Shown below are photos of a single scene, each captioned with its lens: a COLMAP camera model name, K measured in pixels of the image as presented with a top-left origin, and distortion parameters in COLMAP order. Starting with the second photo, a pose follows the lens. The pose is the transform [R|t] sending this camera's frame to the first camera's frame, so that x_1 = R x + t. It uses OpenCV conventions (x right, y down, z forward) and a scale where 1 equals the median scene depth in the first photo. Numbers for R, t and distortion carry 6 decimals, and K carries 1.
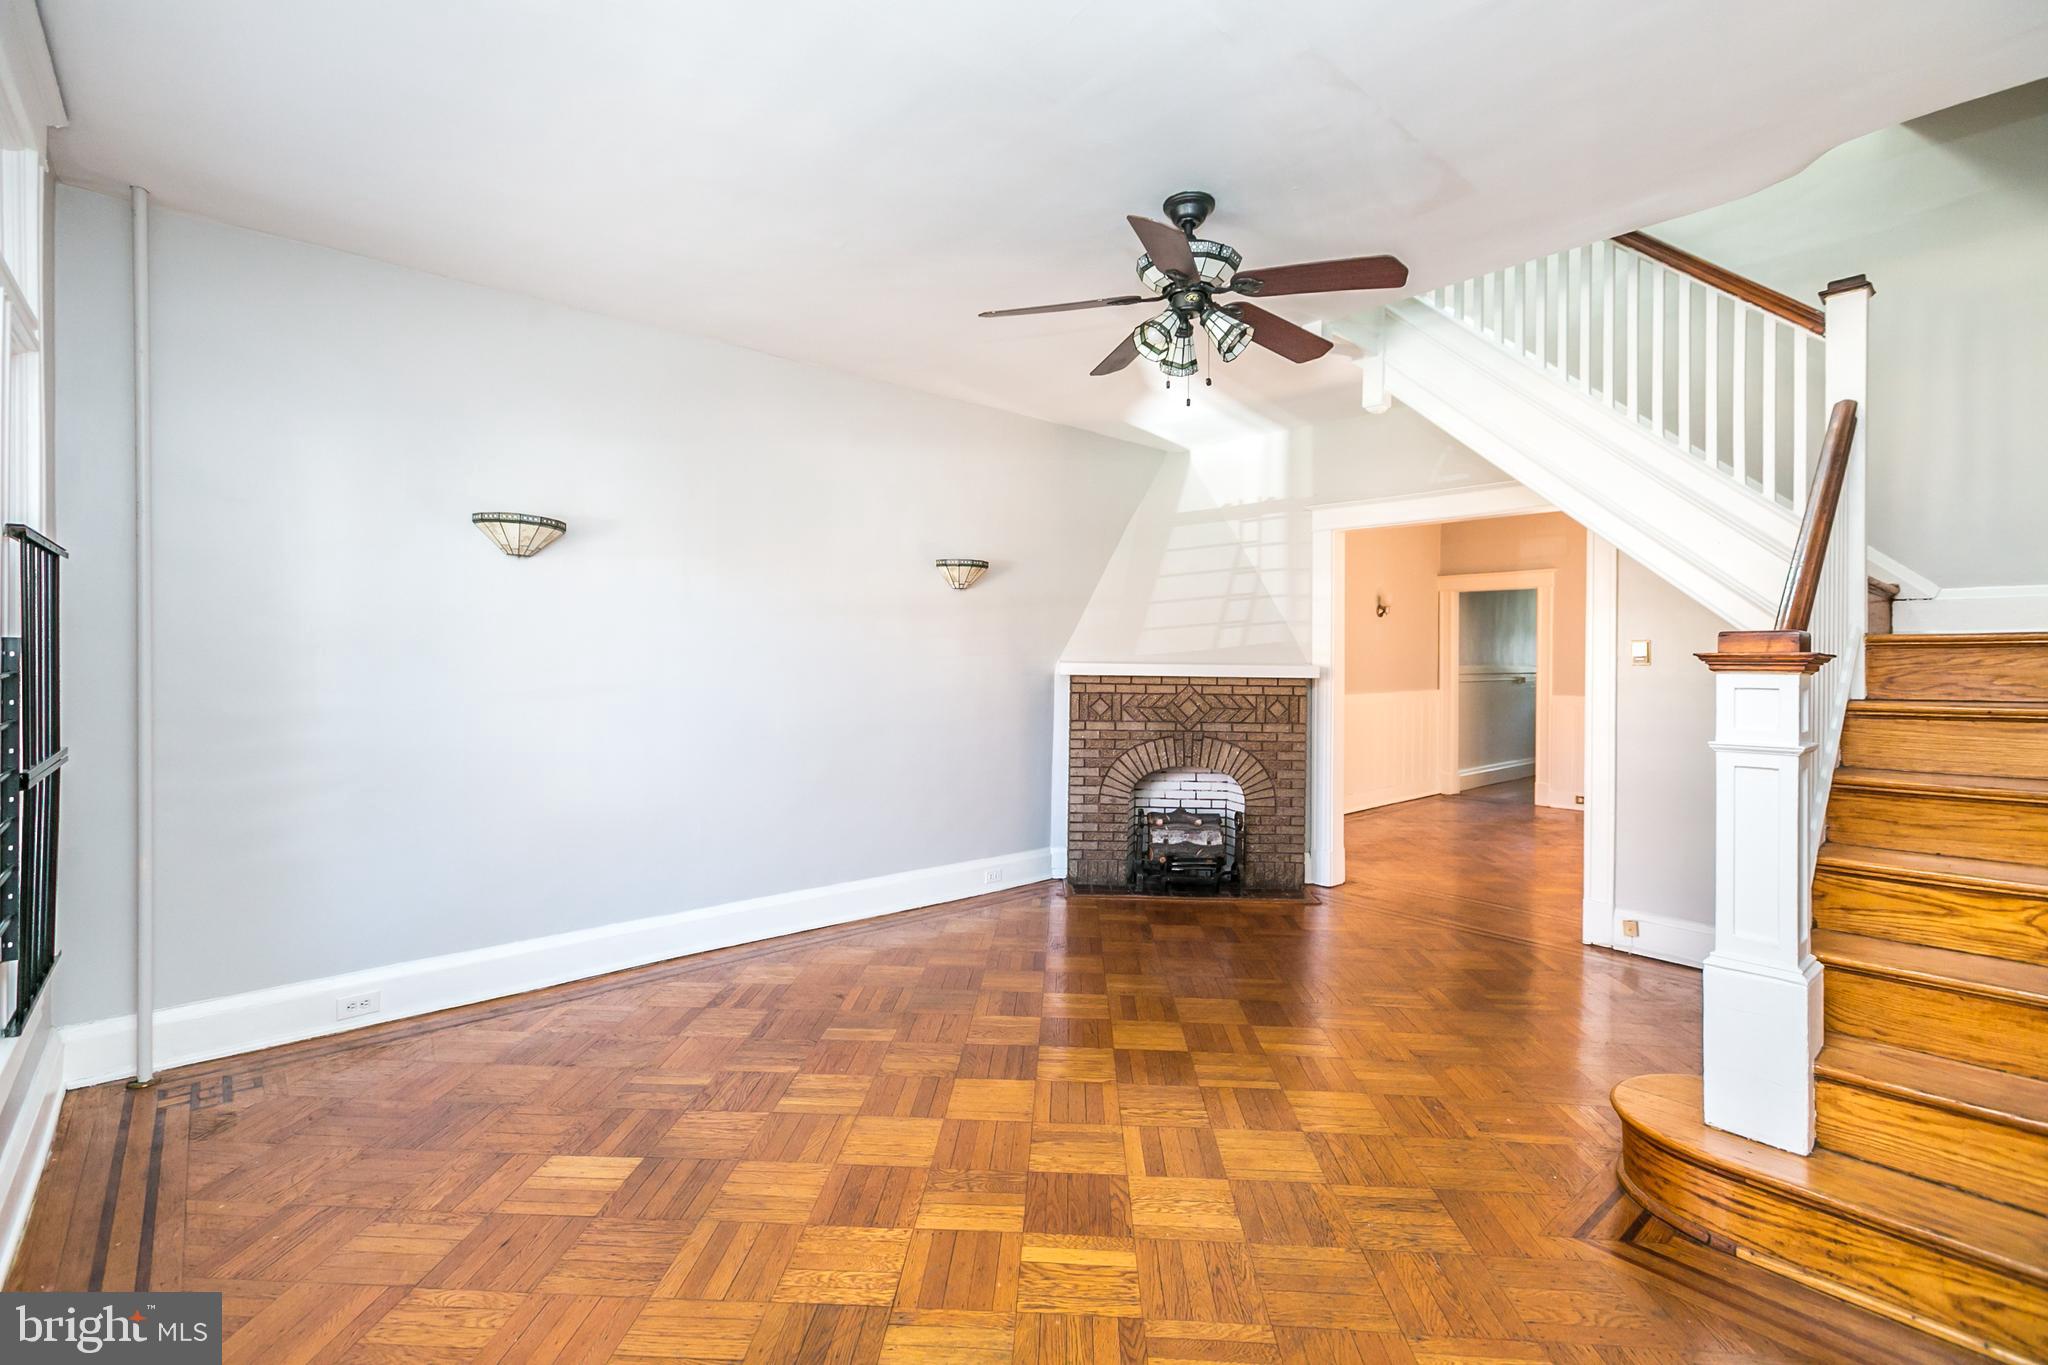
lens RADIAL K [[916.5, 0, 1016.6], [0, 916.5, 676.8], [0, 0, 1]] dist [-0.038780, 0.030645]
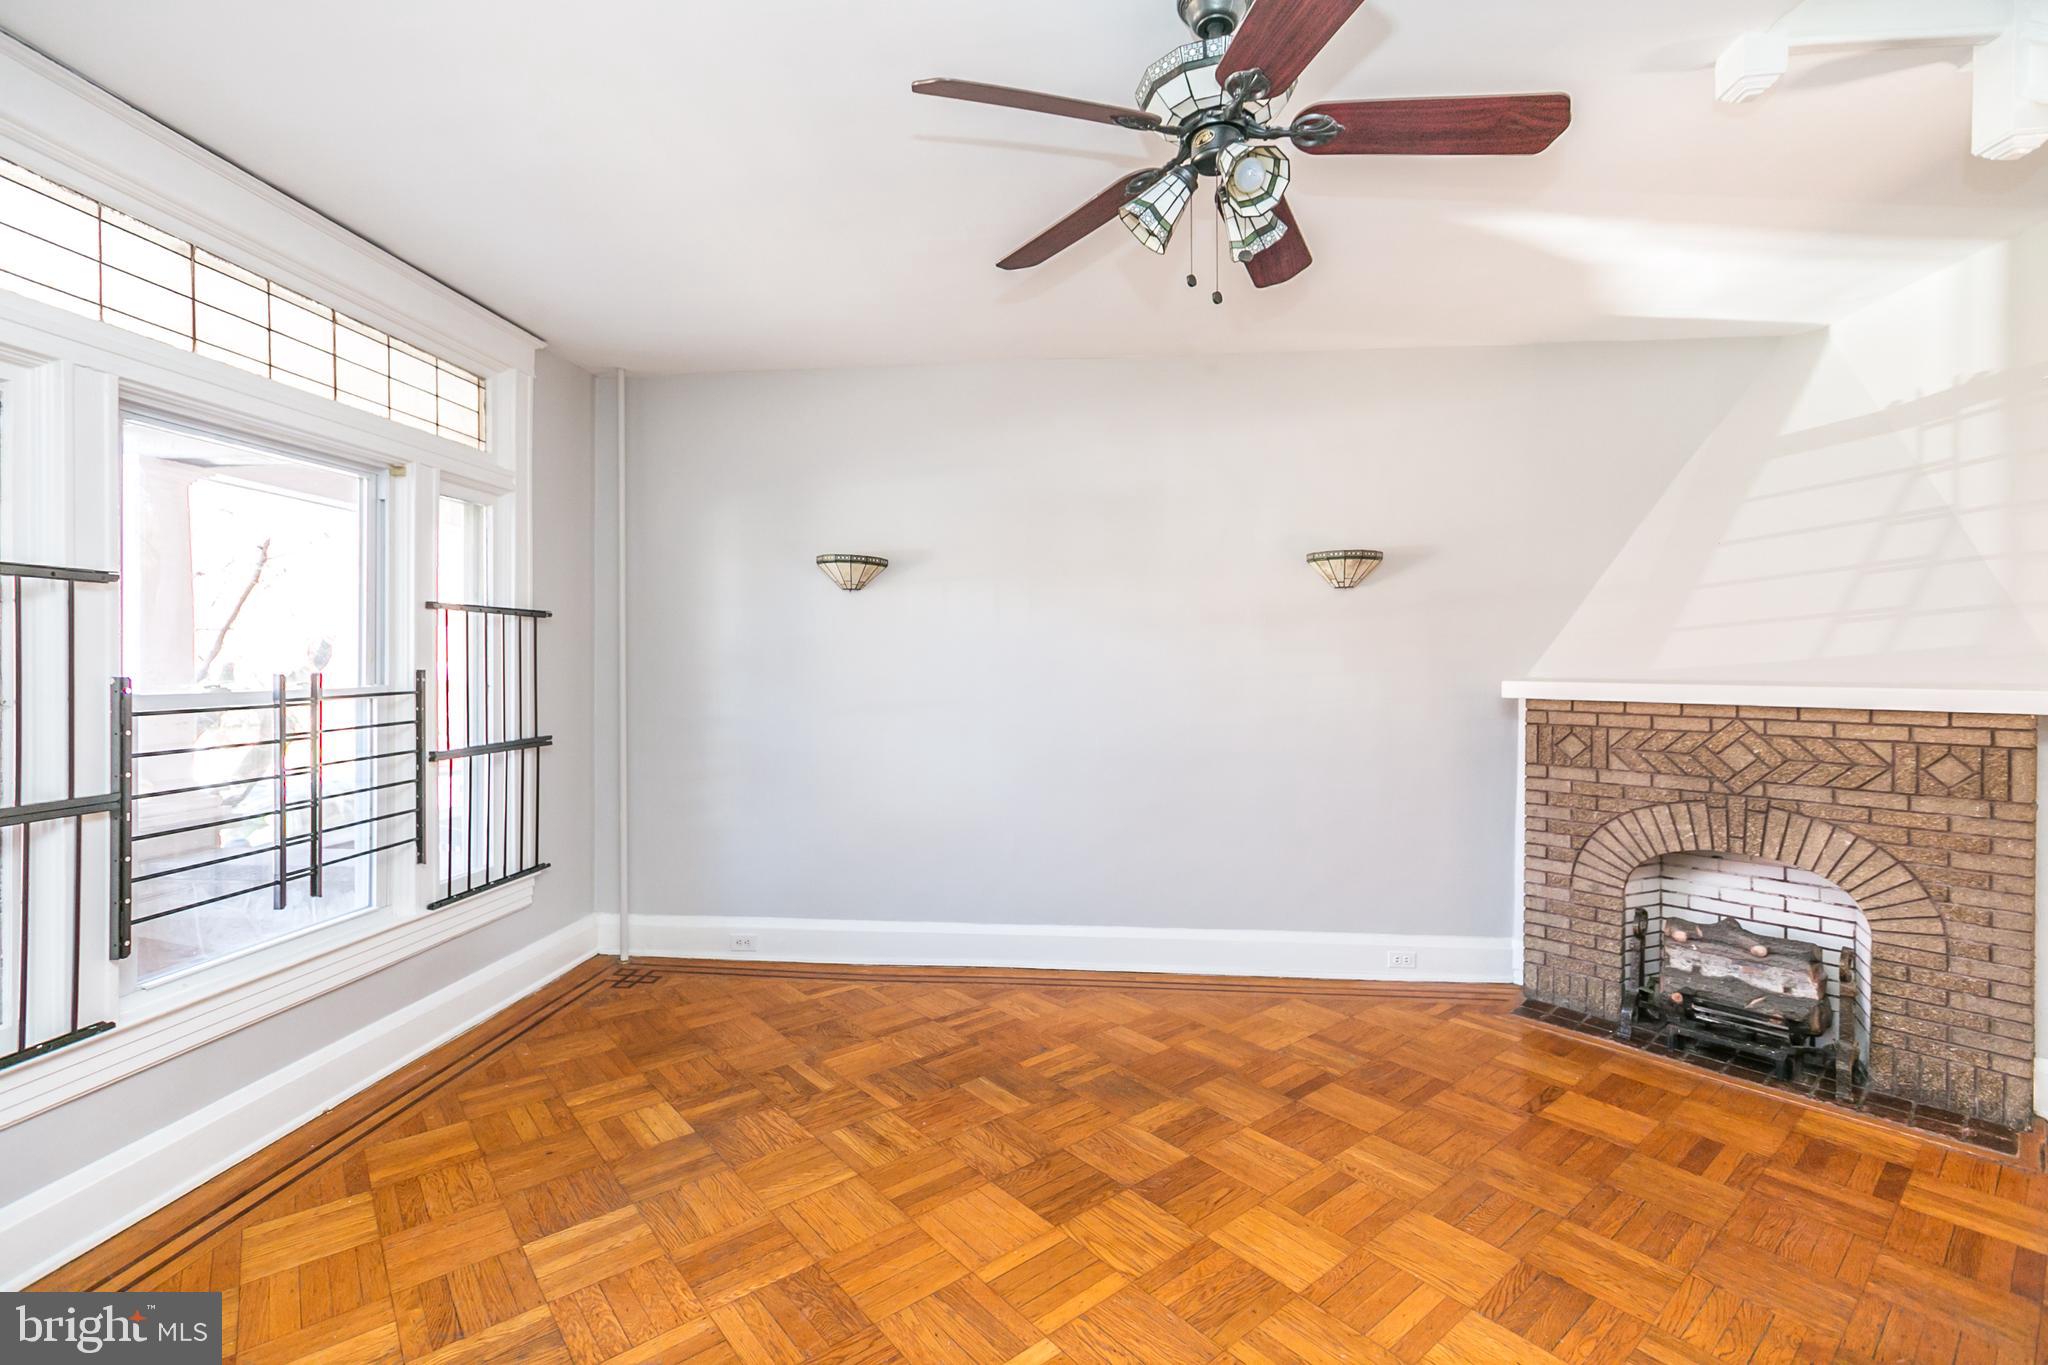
lens RADIAL K [[908.0, 0, 1007.3], [0, 908.0, 669.8], [0, 0, 1]] dist [-0.011985, 0.008960]
pose [[0.674250, -0.002164, -0.738500, 0.304376], [-0.007982, 0.999916, -0.010217, -0.013534], [0.738460, 0.012784, 0.674176, 0.239054]]
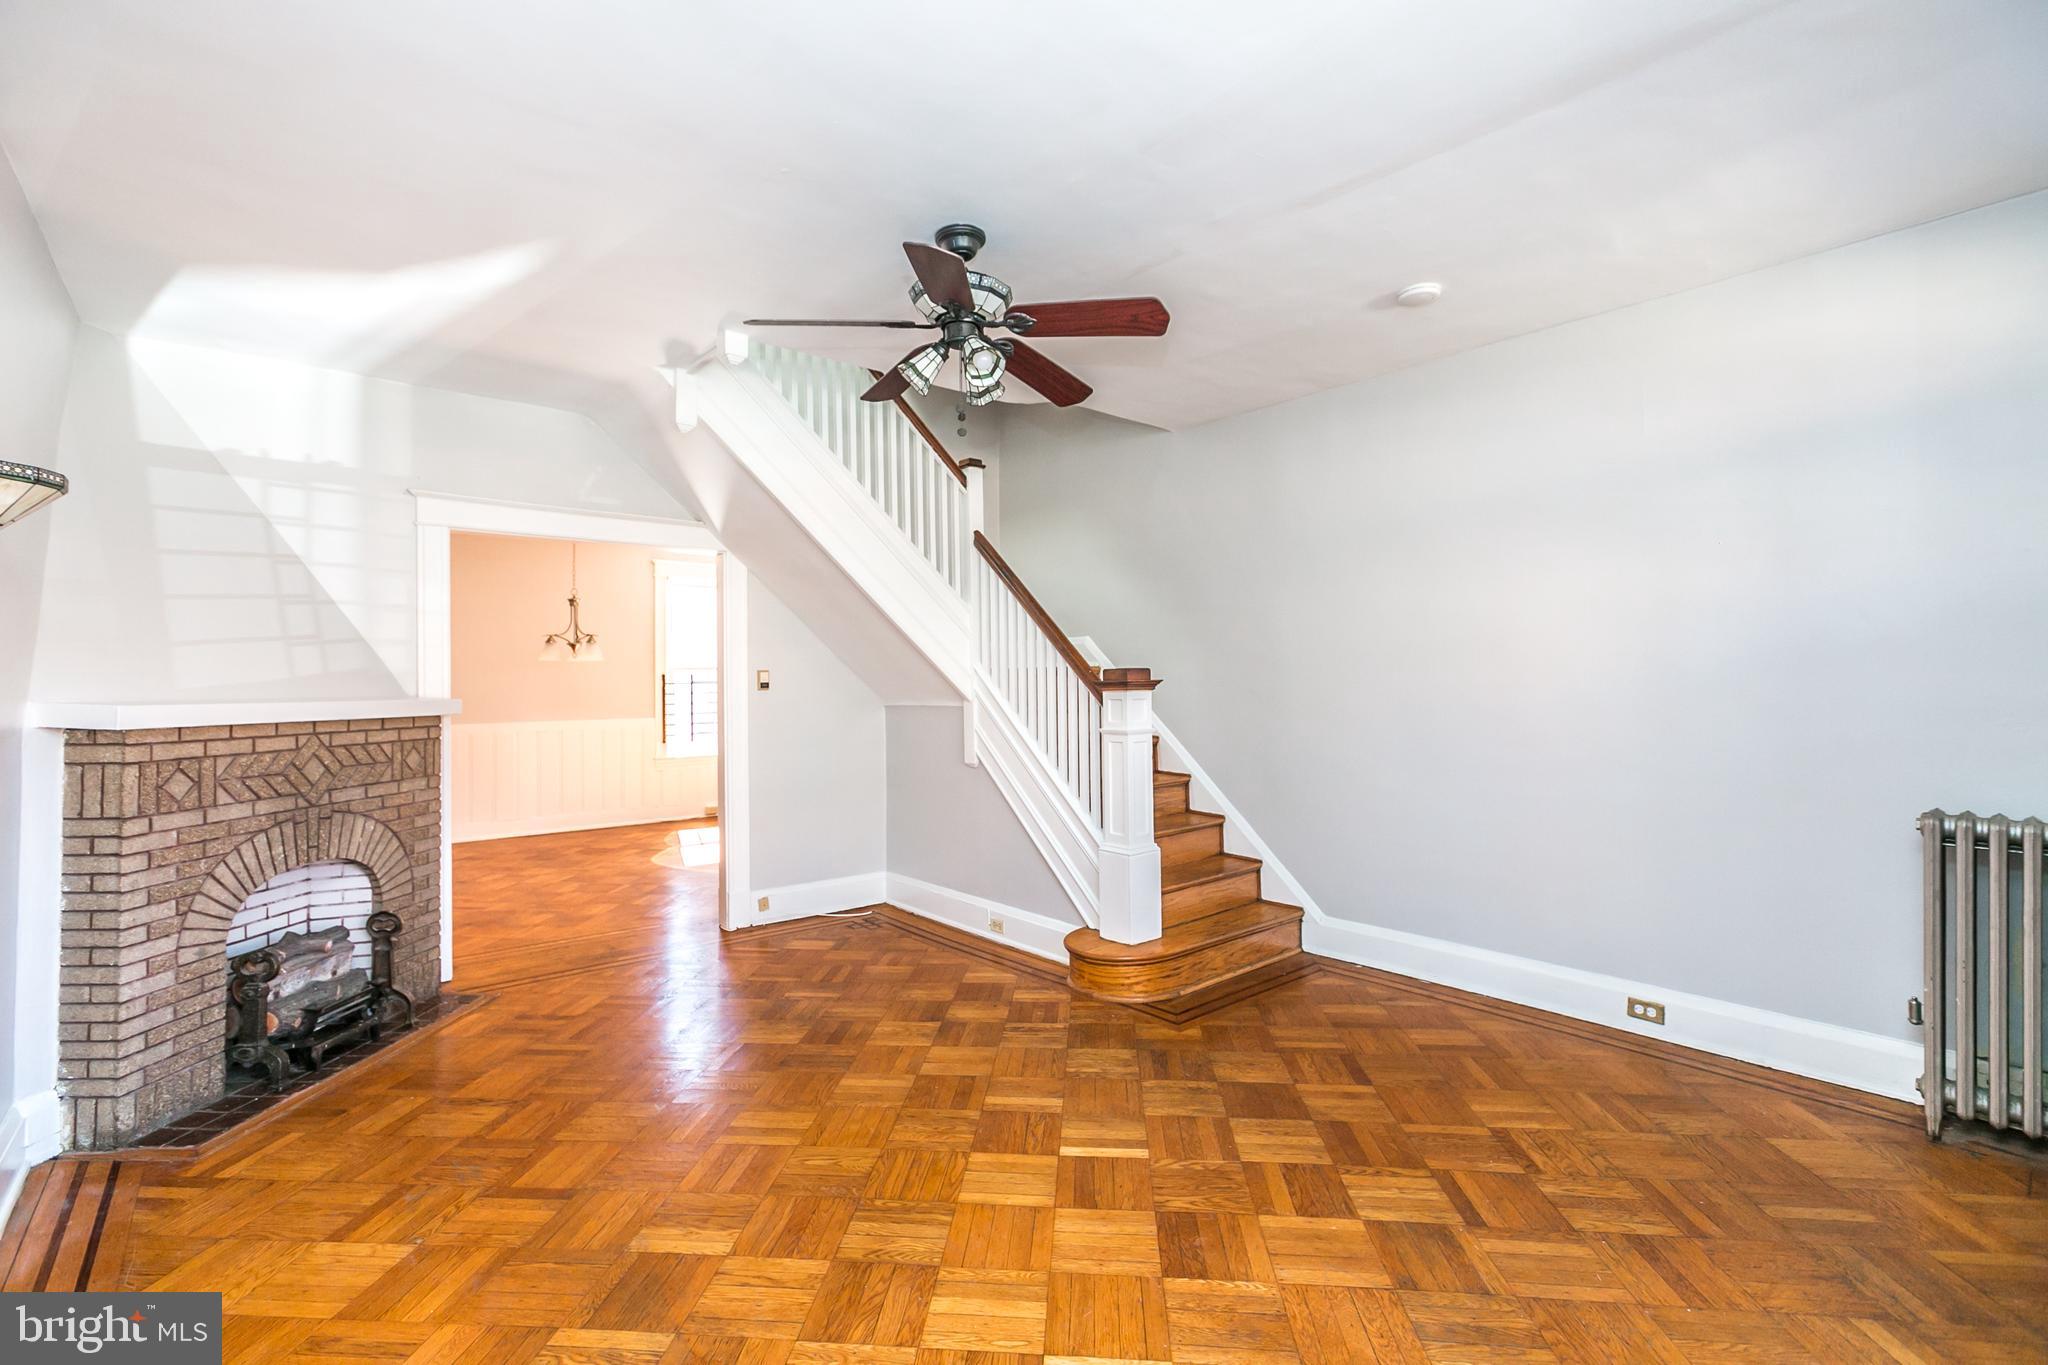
lens RADIAL K [[903.2, 0, 1024.9], [0, 903.2, 674.7], [0, 0, 1]] dist [-0.012266, 0.009273]
pose [[0.022485, 0.000402, 0.999747, -0.426639], [0.030239, 0.999542, -0.001082, -0.016649], [-0.999290, 0.030255, 0.022462, 0.488619]]
